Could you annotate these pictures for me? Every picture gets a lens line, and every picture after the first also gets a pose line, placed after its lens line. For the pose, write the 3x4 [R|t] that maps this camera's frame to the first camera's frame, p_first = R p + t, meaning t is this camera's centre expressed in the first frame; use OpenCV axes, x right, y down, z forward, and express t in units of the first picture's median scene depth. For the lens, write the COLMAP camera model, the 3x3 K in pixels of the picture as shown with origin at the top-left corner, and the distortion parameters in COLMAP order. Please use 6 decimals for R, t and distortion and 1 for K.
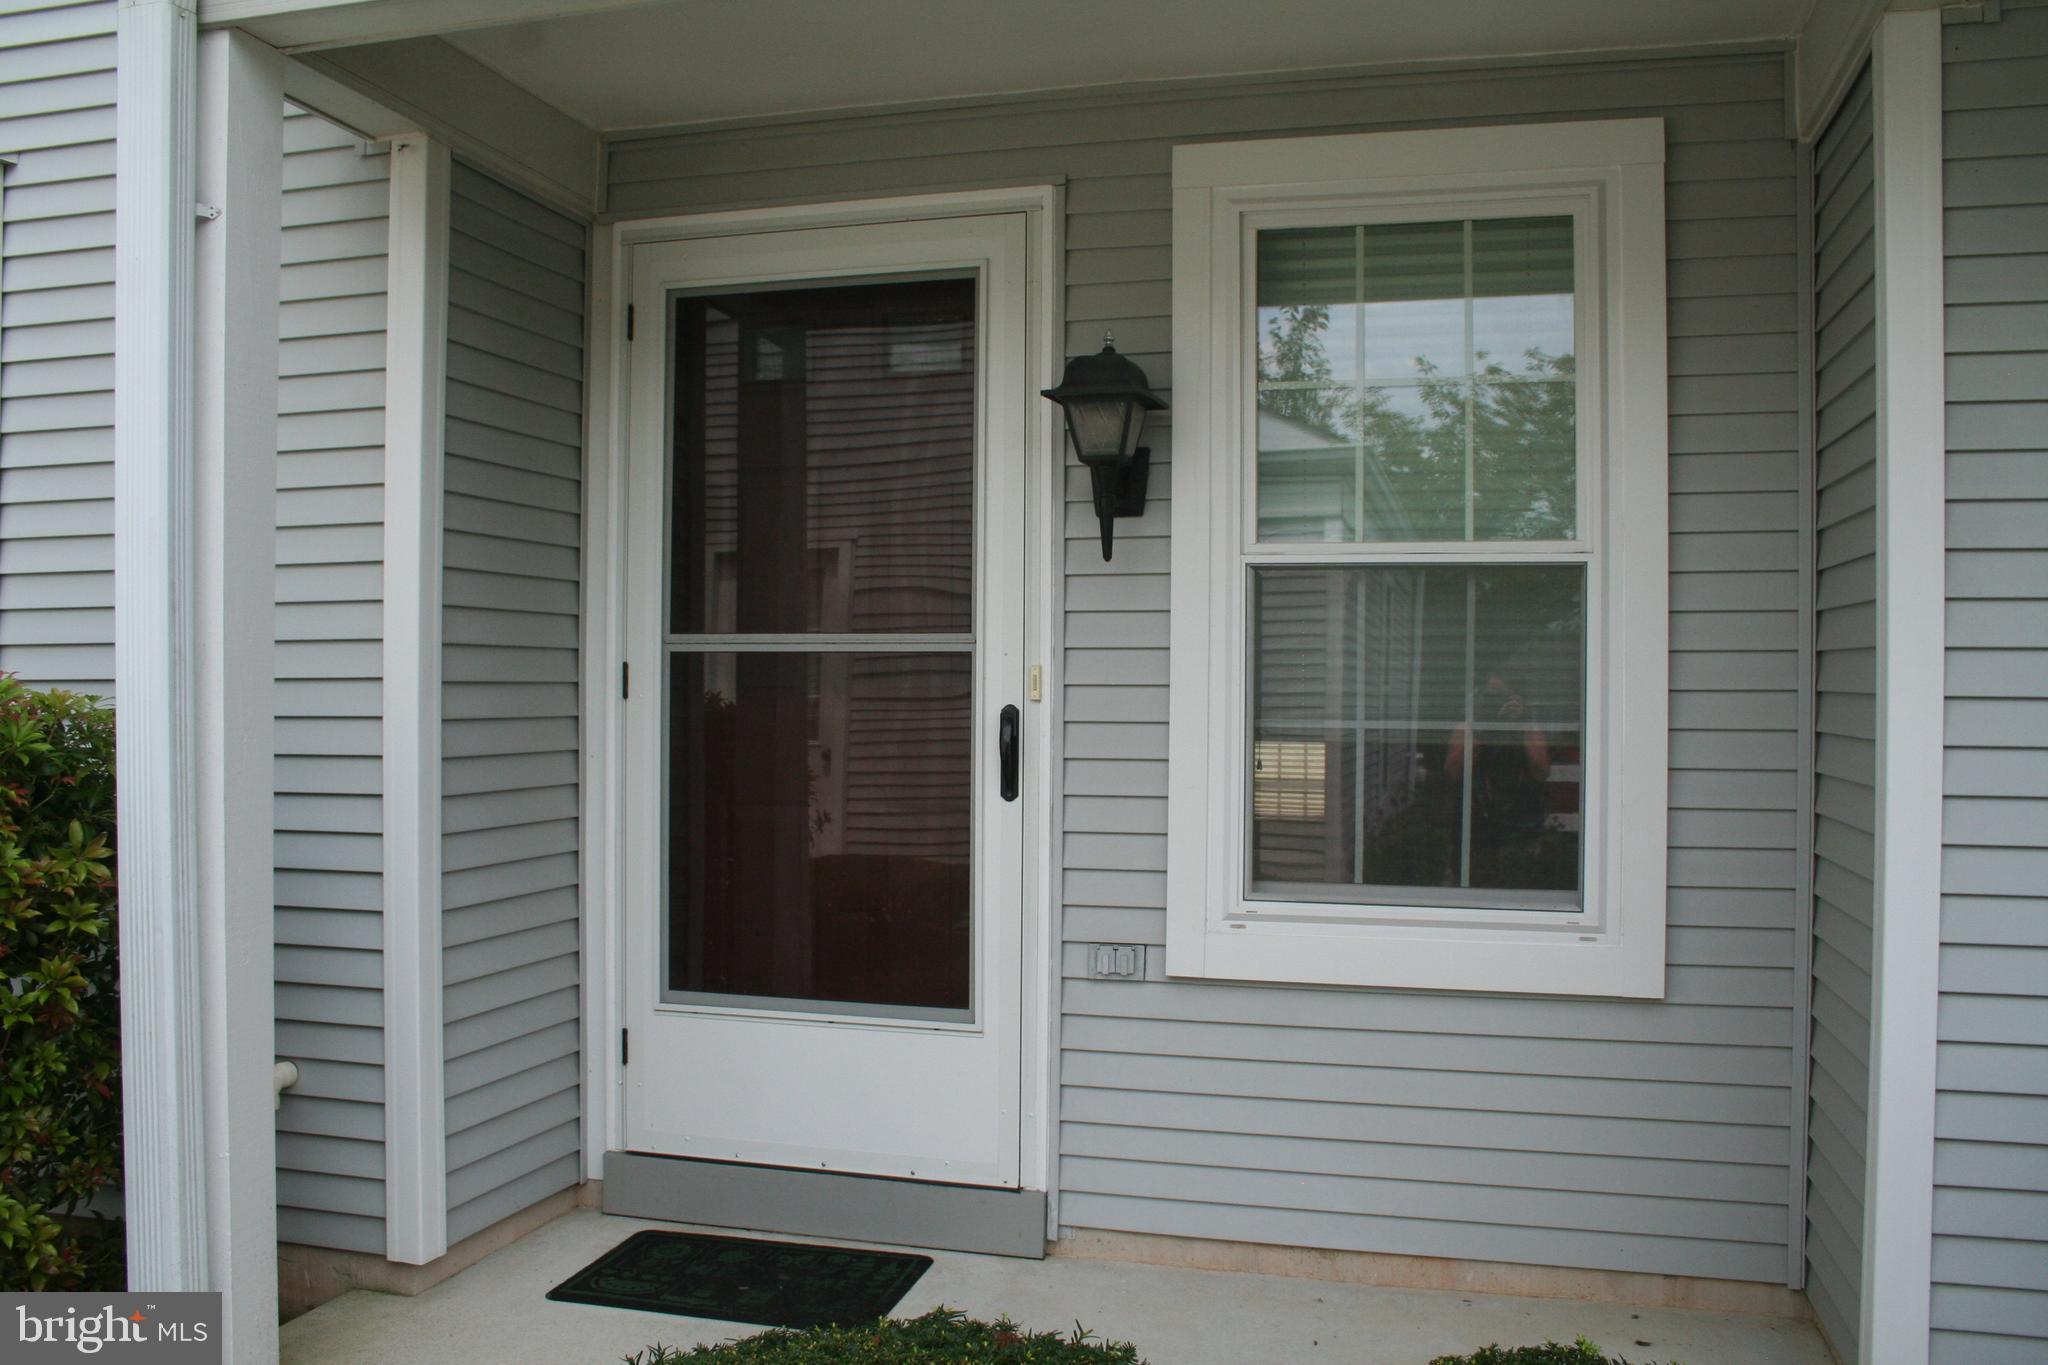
lens RADIAL K [[1750.3, 0, 1028.2], [0, 1750.3, 706.0], [0, 0, 1]] dist [-0.081037, 0.000673]
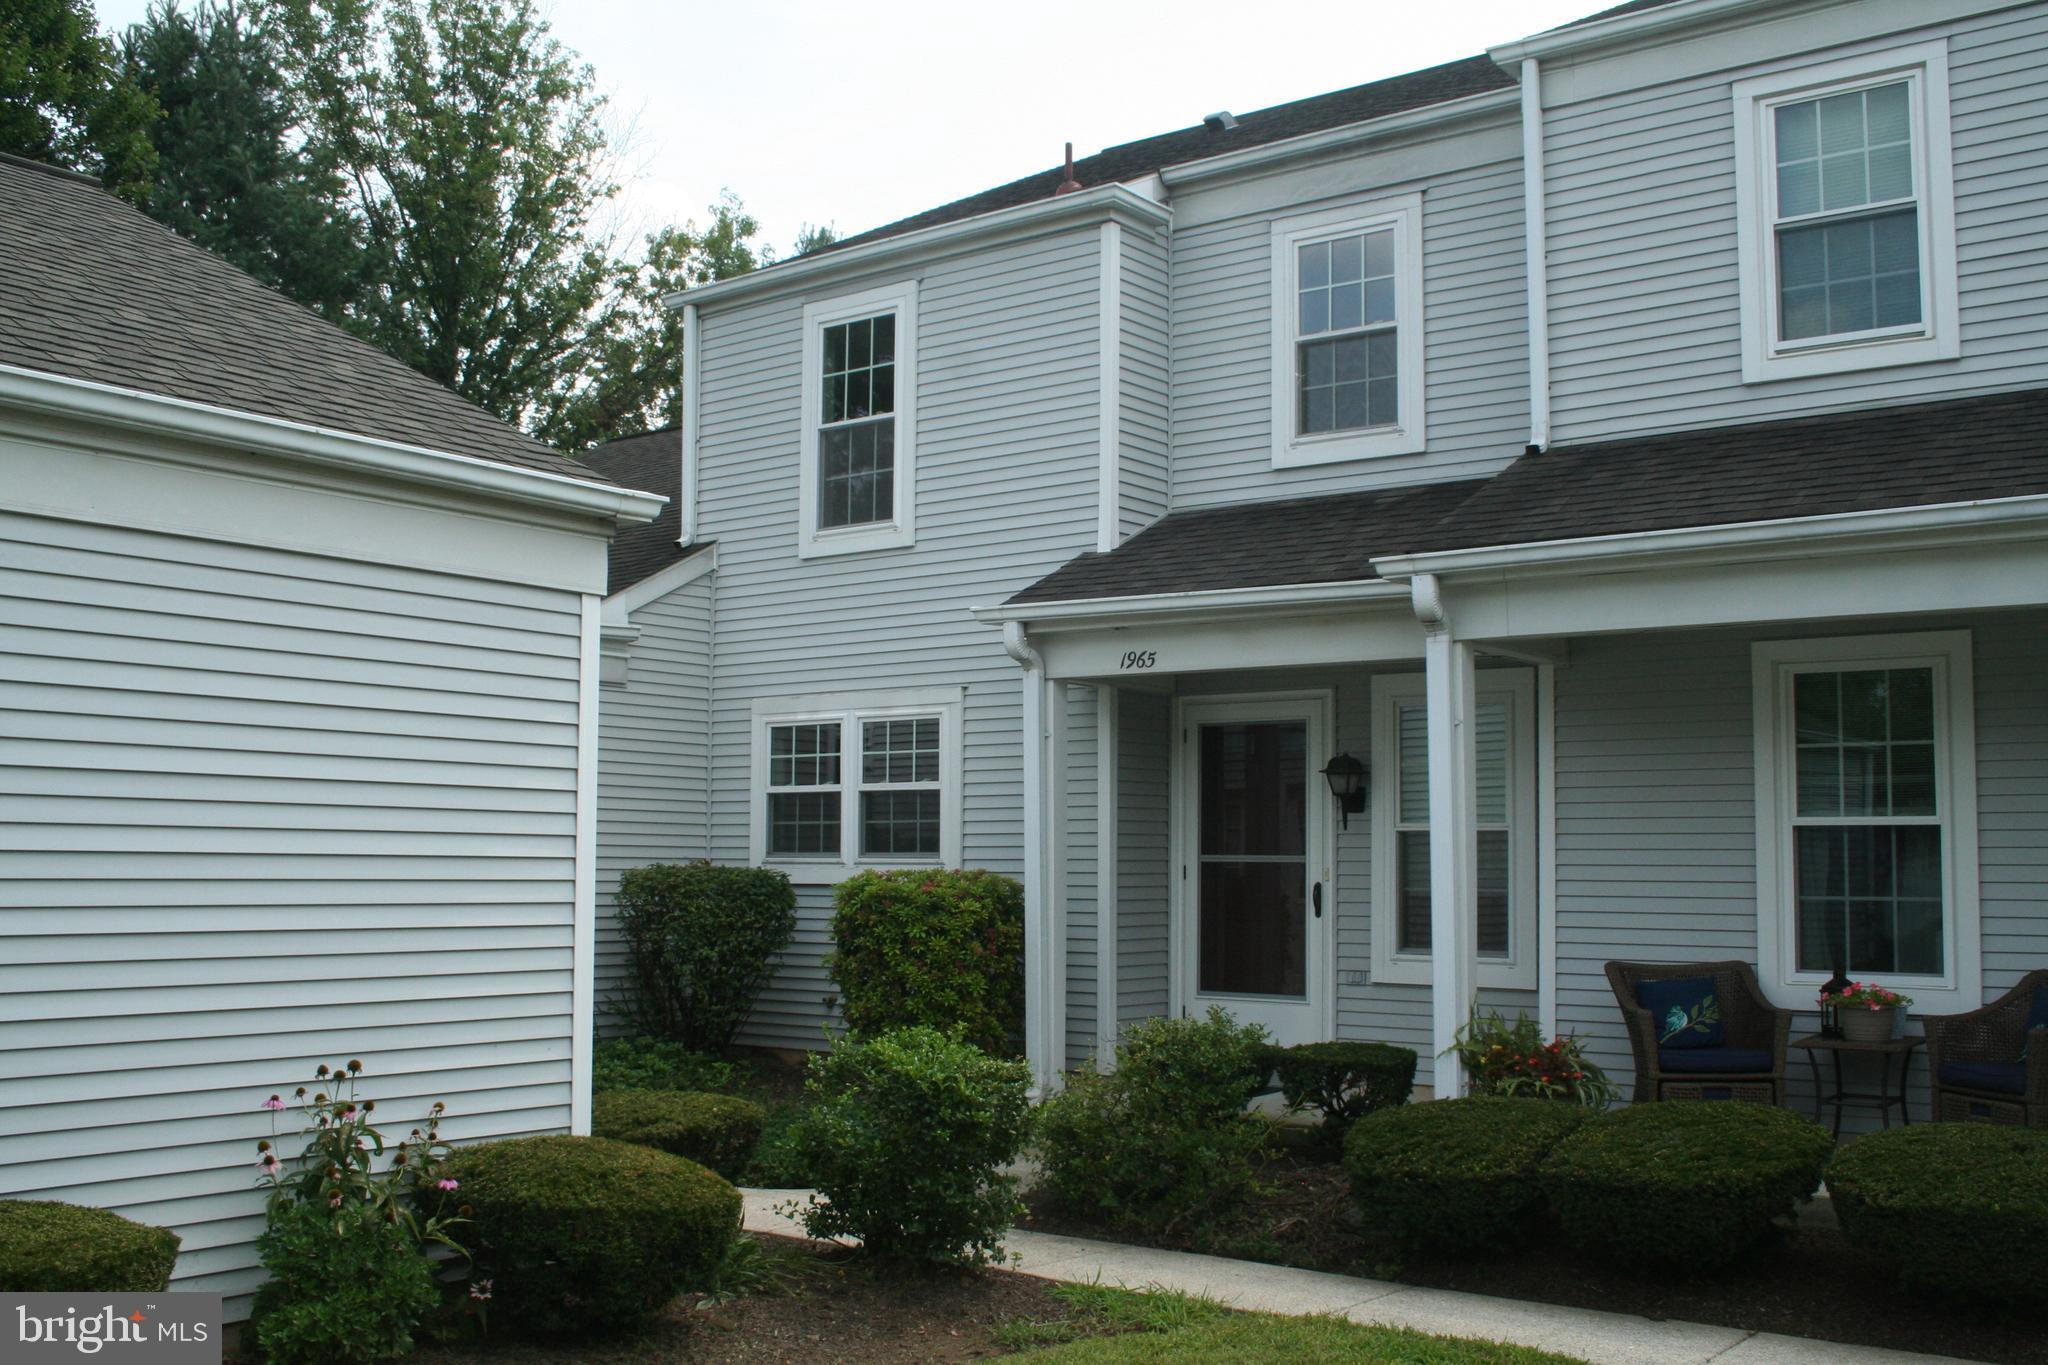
lens RADIAL K [[2090.5, 0, 1024.0], [0, 2090.5, 682.5], [0, 0, 1]] dist [-0.005456, -0.001782]
pose [[0.931887, -0.032296, -0.361308, 0.746320], [-0.002144, 0.995521, -0.094515, -0.001447], [0.362743, 0.088852, 0.927644, -2.199343]]
